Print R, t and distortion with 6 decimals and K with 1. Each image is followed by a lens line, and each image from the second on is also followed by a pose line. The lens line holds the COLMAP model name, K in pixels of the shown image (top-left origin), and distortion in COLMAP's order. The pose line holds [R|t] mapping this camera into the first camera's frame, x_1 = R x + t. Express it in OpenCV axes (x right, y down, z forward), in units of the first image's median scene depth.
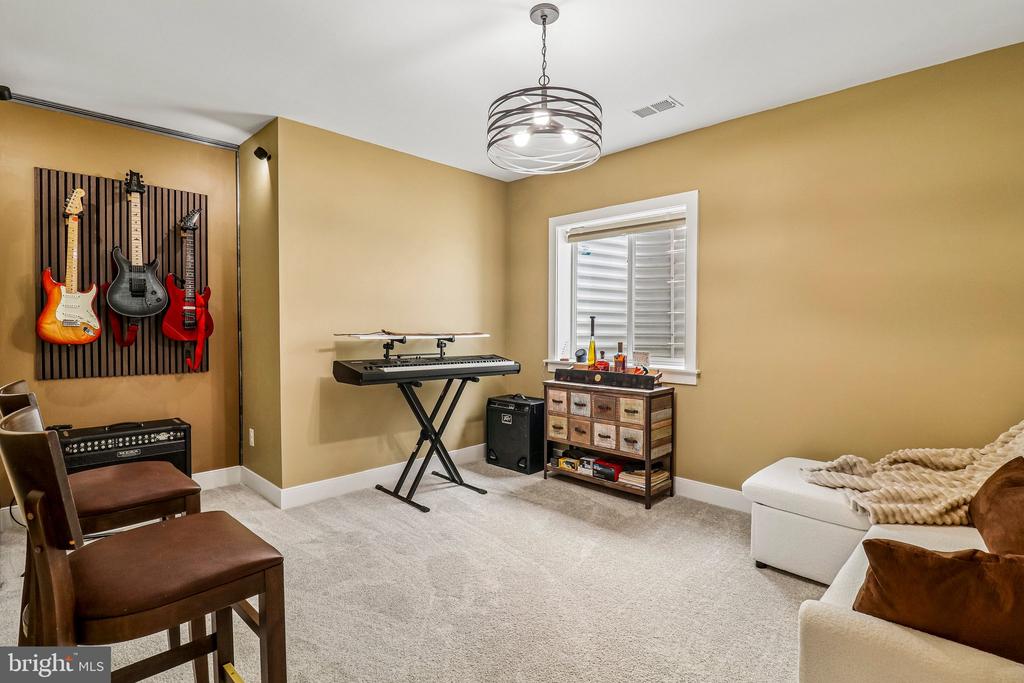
lens RADIAL K [[484.3, 0, 497.8], [0, 484.3, 327.1], [0, 0, 1]] dist [0.002039, -0.005700]
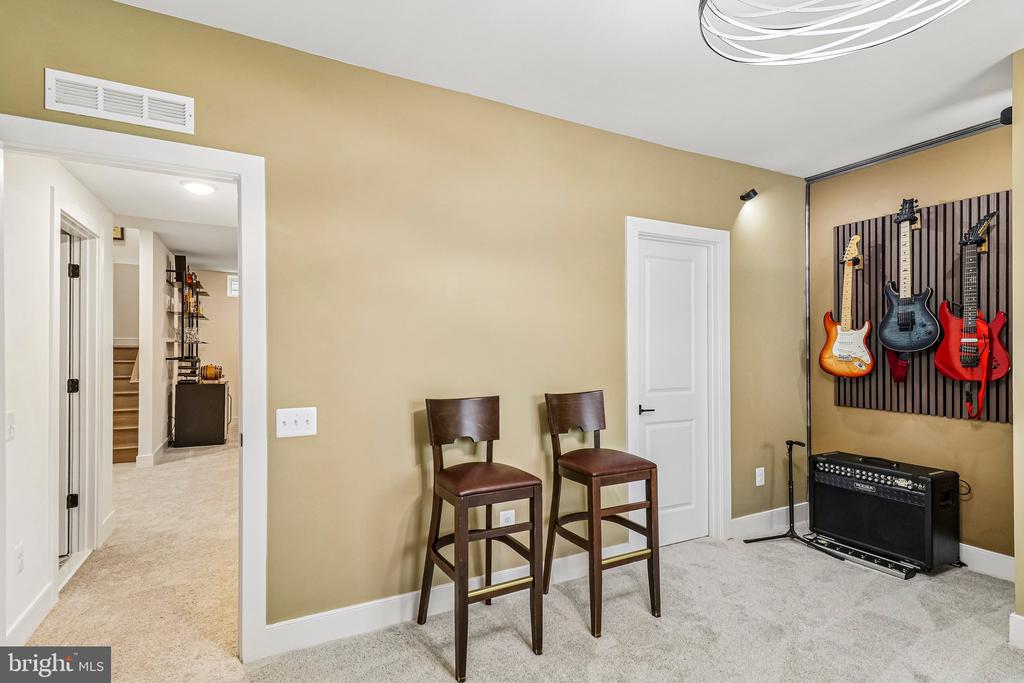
lens RADIAL K [[484.3, 0, 509.2], [0, 484.3, 348.4], [0, 0, 1]] dist [0.002039, -0.005700]
pose [[-0.272774, -0.006817, -0.962054, 0.387652], [-0.008523, 0.999953, -0.004669, -0.017355], [0.962040, 0.006926, -0.272819, 0.519701]]
